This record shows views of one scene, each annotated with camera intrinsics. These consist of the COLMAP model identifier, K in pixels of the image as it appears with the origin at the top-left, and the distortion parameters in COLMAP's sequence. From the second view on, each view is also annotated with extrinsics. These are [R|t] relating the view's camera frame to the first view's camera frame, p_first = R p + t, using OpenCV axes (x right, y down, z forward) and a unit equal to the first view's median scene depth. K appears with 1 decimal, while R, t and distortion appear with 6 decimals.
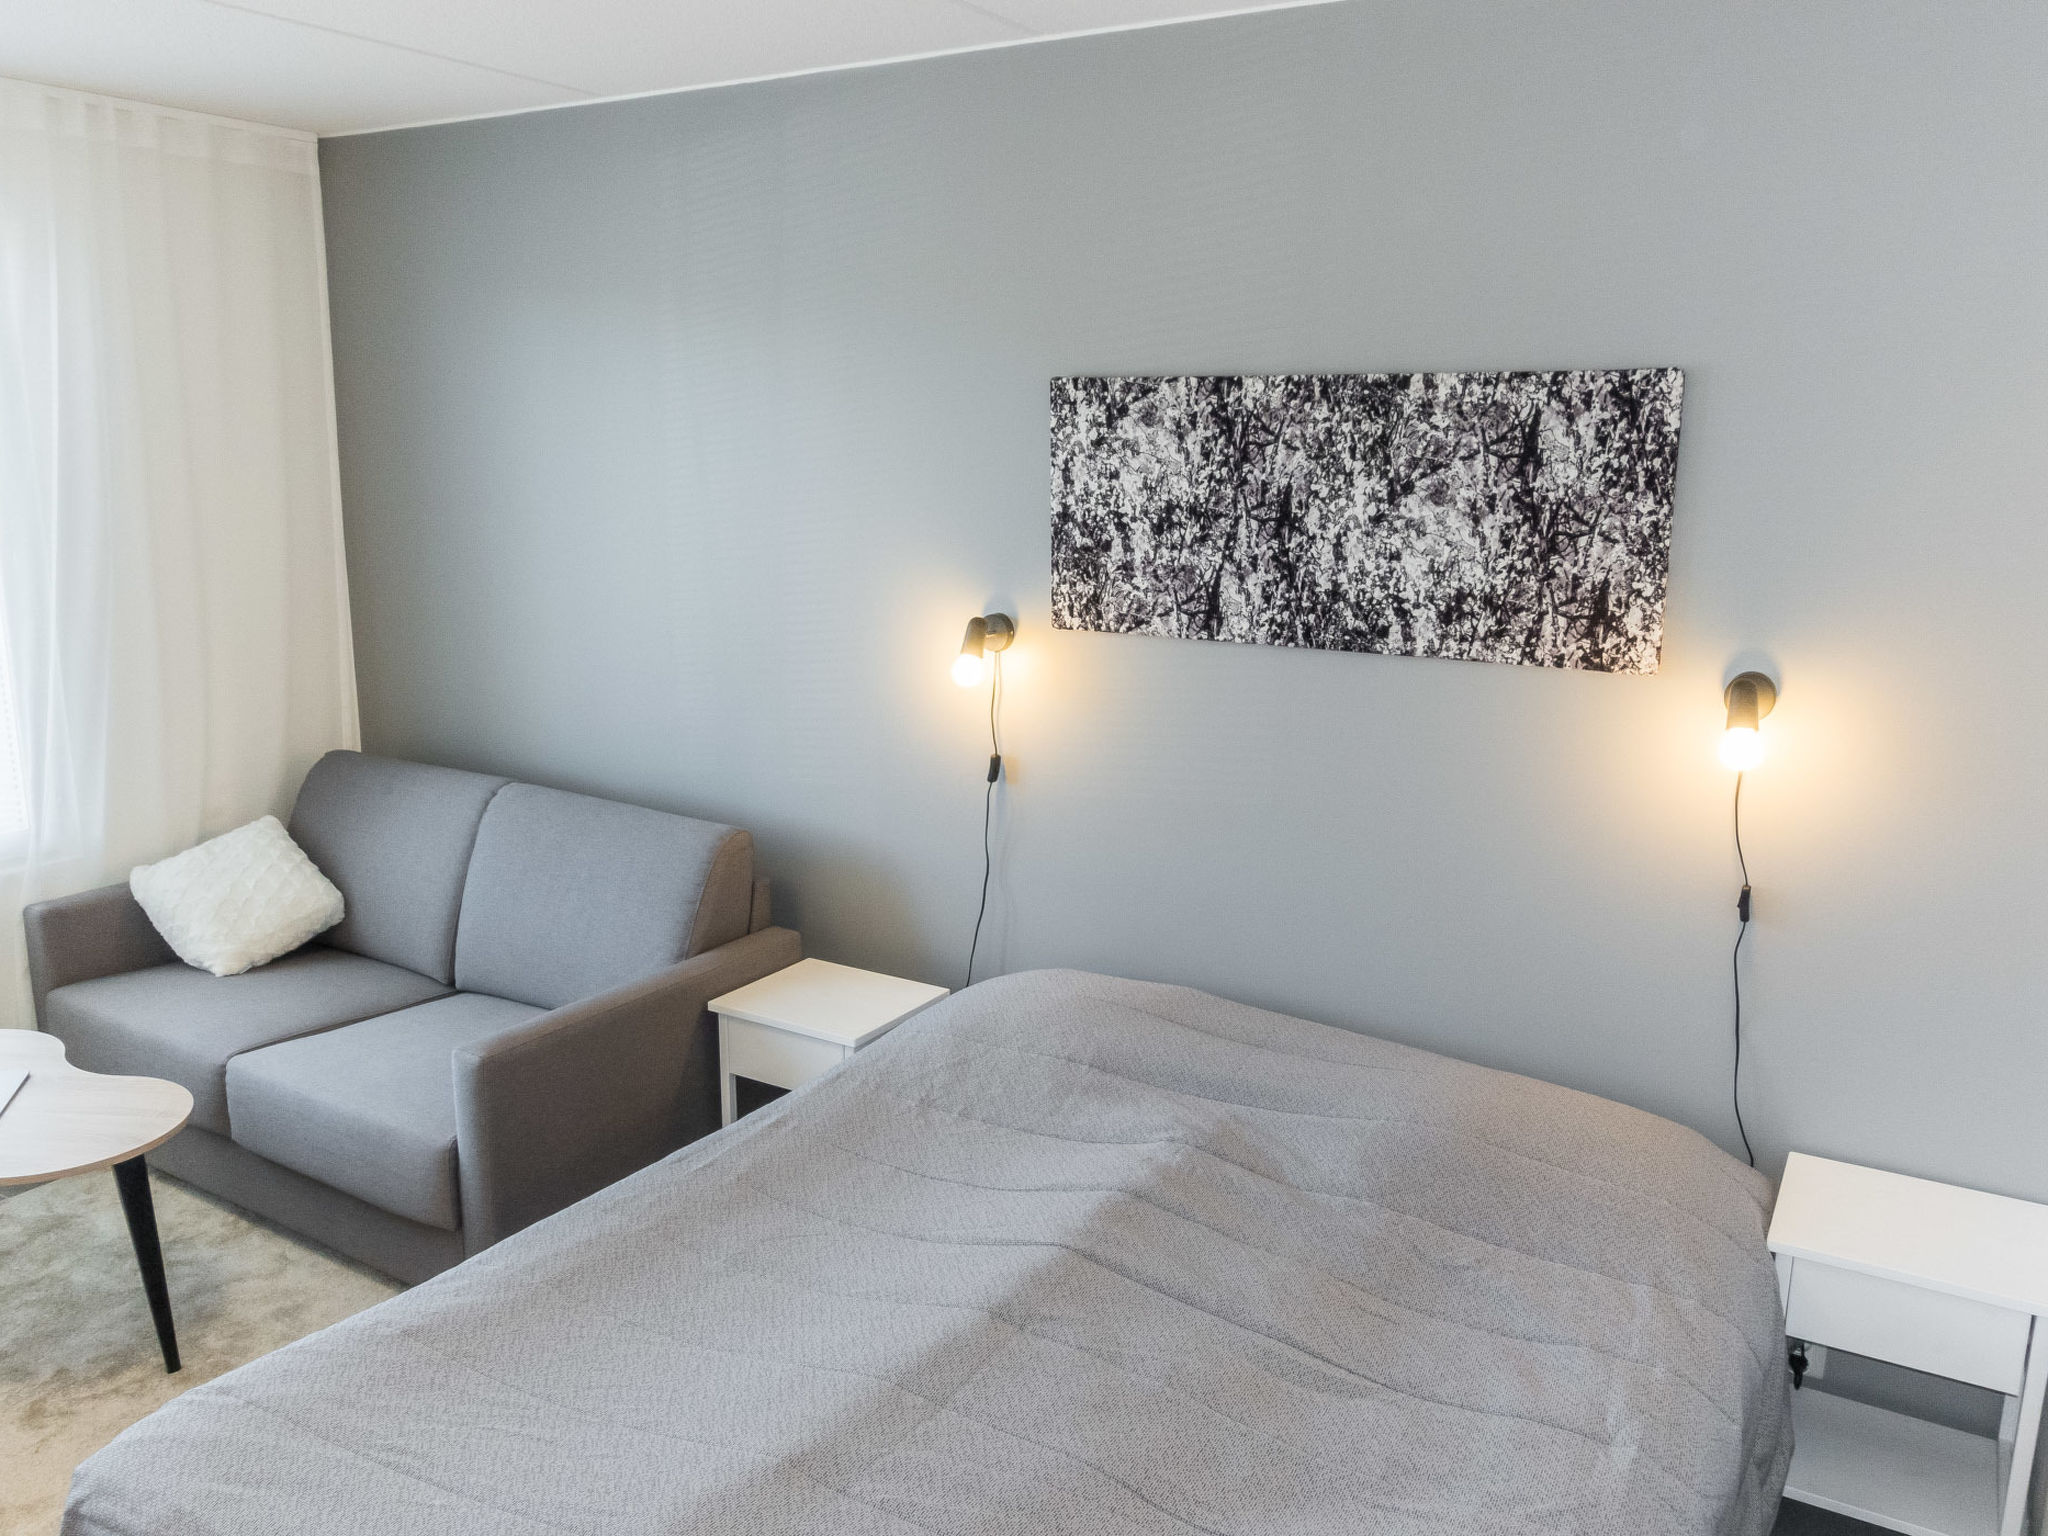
lens RADIAL K [[1589.7, 0, 1024.0], [0, 1589.7, 768.0], [0, 0, 1]] dist [0.006173, -0.001268]
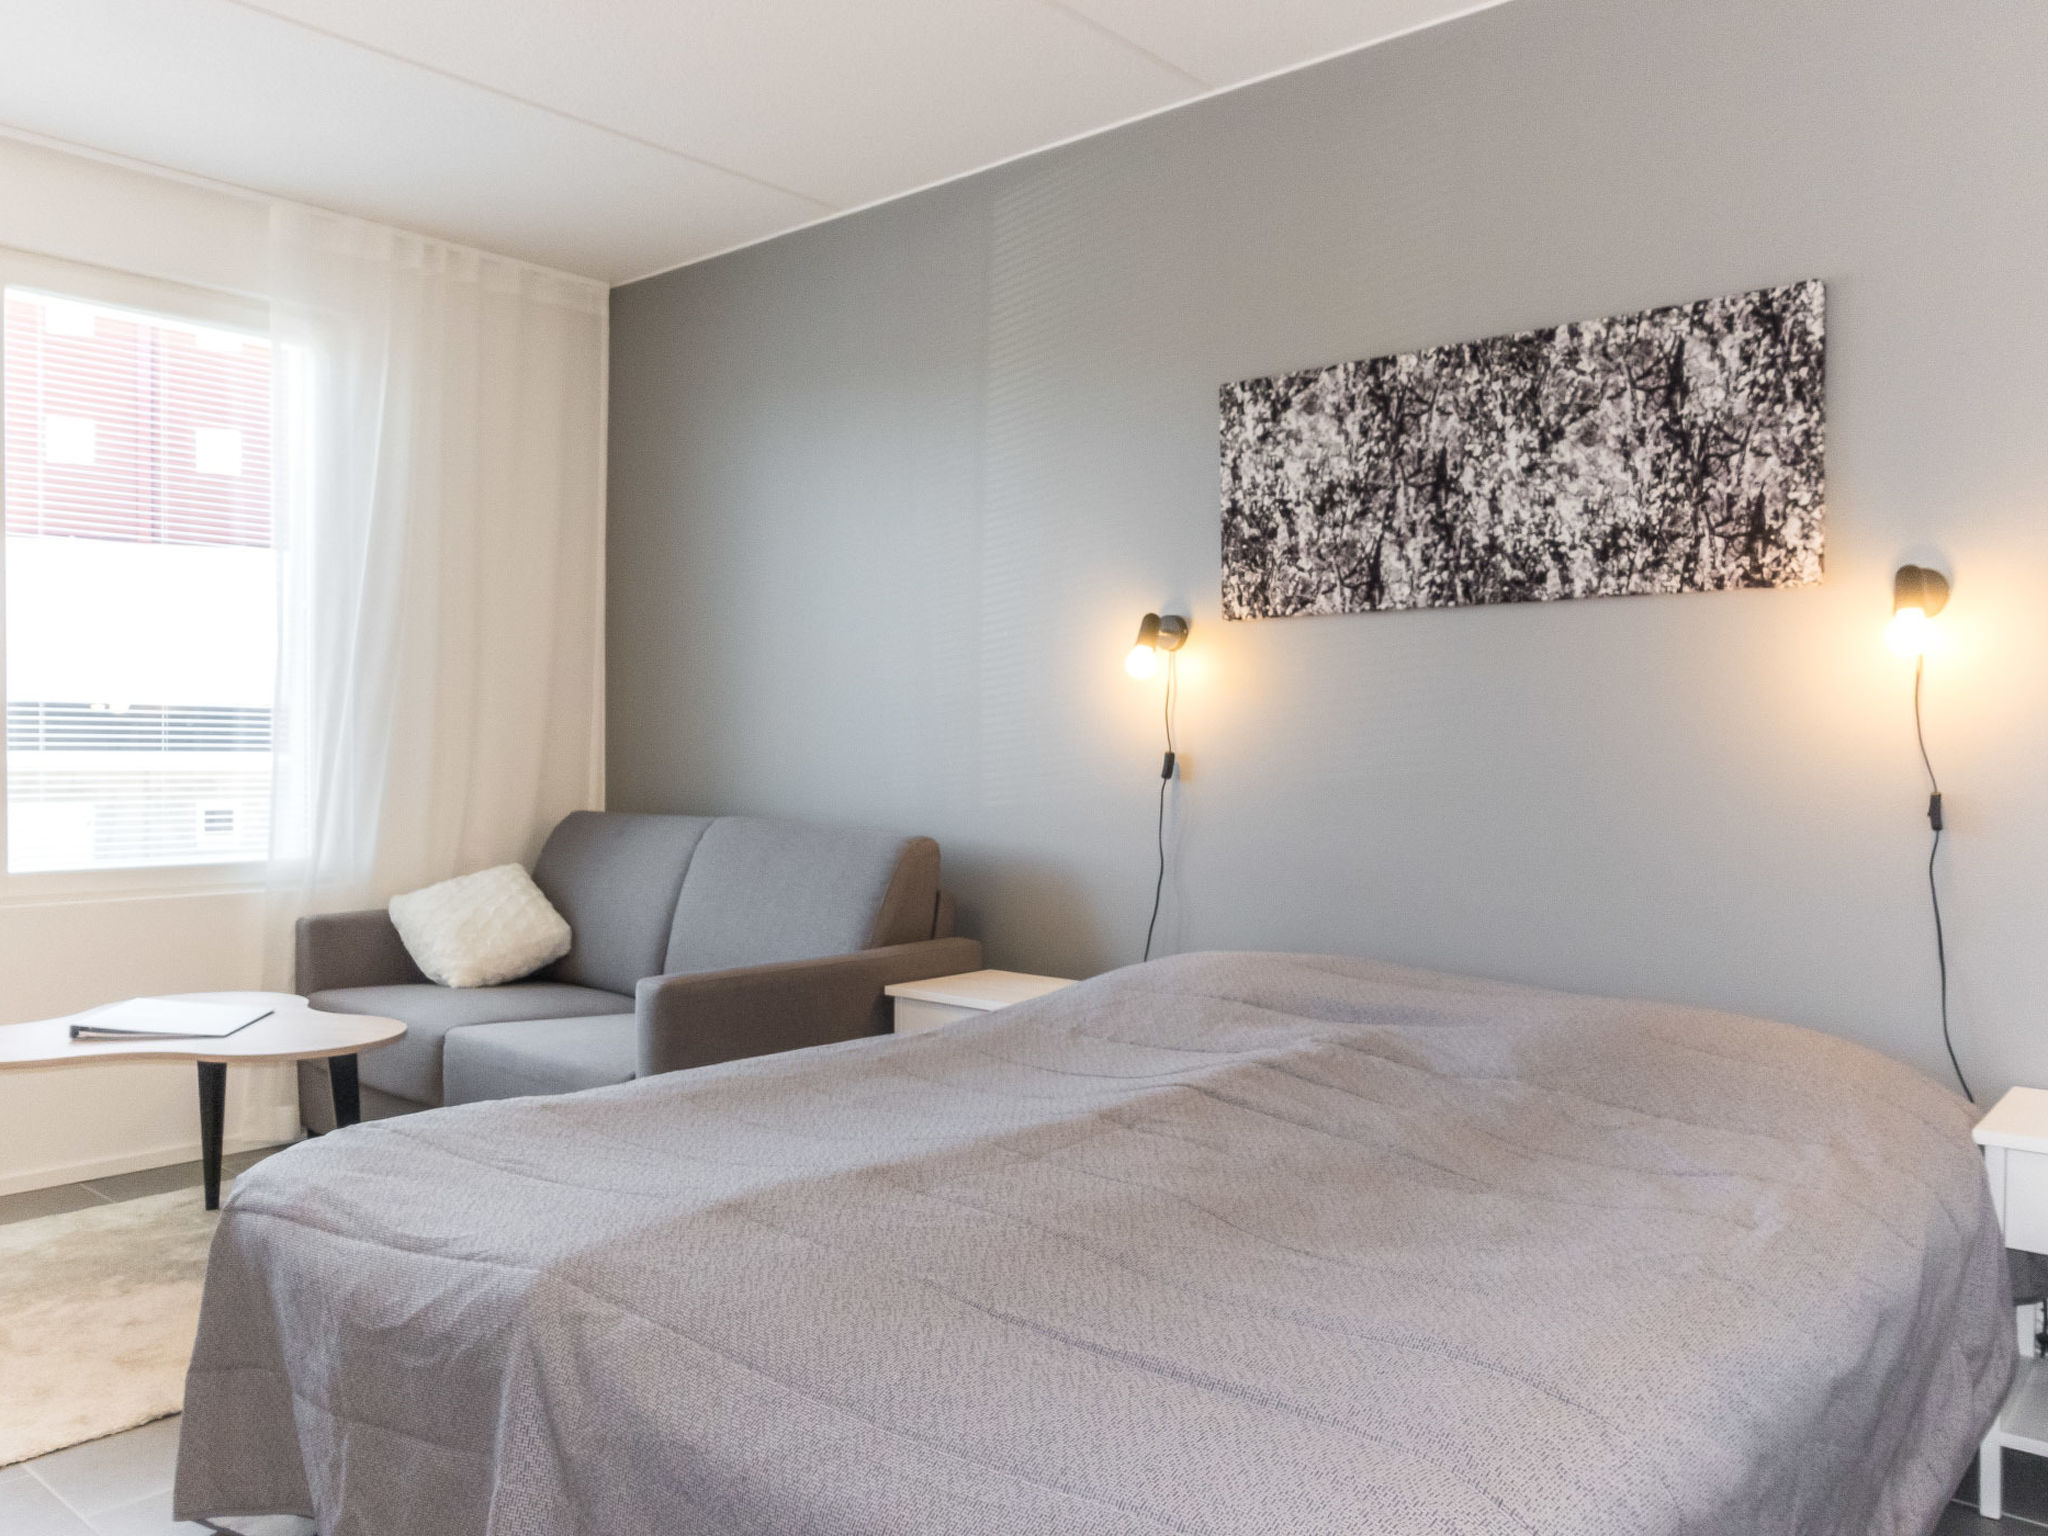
lens RADIAL K [[1587.7, 0, 1024.0], [0, 1587.7, 768.0], [0, 0, 1]] dist [-0.002184, -0.004187]
pose [[0.985703, -0.001112, -0.168489, 0.072034], [-0.031806, 0.980772, -0.192547, 0.235217], [0.165463, 0.195153, 0.966715, -0.002362]]
